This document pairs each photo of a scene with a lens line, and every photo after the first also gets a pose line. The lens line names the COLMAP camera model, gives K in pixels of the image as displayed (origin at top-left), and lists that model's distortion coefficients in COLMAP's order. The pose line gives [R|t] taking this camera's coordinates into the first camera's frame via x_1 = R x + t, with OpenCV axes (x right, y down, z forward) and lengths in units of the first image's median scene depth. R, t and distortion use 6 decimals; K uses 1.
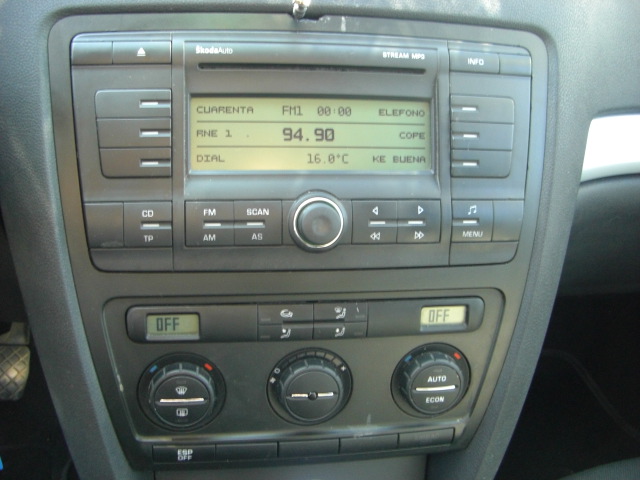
lens RADIAL K [[729.2, 0, 320.0], [0, 729.2, 240.0], [0, 0, 1]] dist [-0.145608, 0.017666]
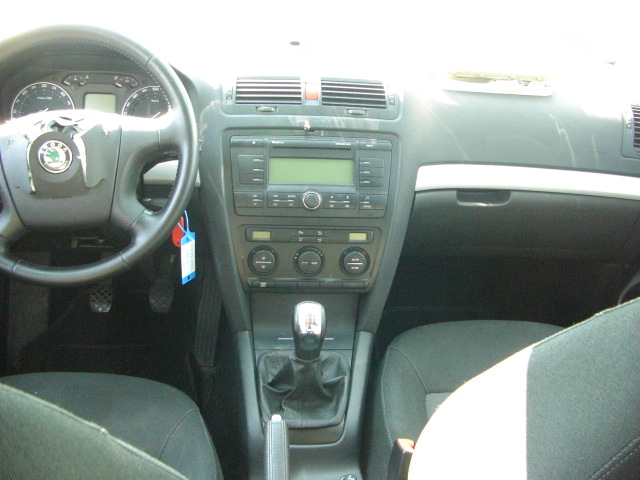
lens RADIAL K [[729.2, 0, 320.0], [0, 729.2, 240.0], [0, 0, 1]] dist [-0.145608, 0.017666]
pose [[0.997358, 0.017929, -0.070394, 0.228398], [-0.022061, 0.998052, -0.058361, 0.291188], [0.069211, 0.059760, 0.995811, -1.825902]]
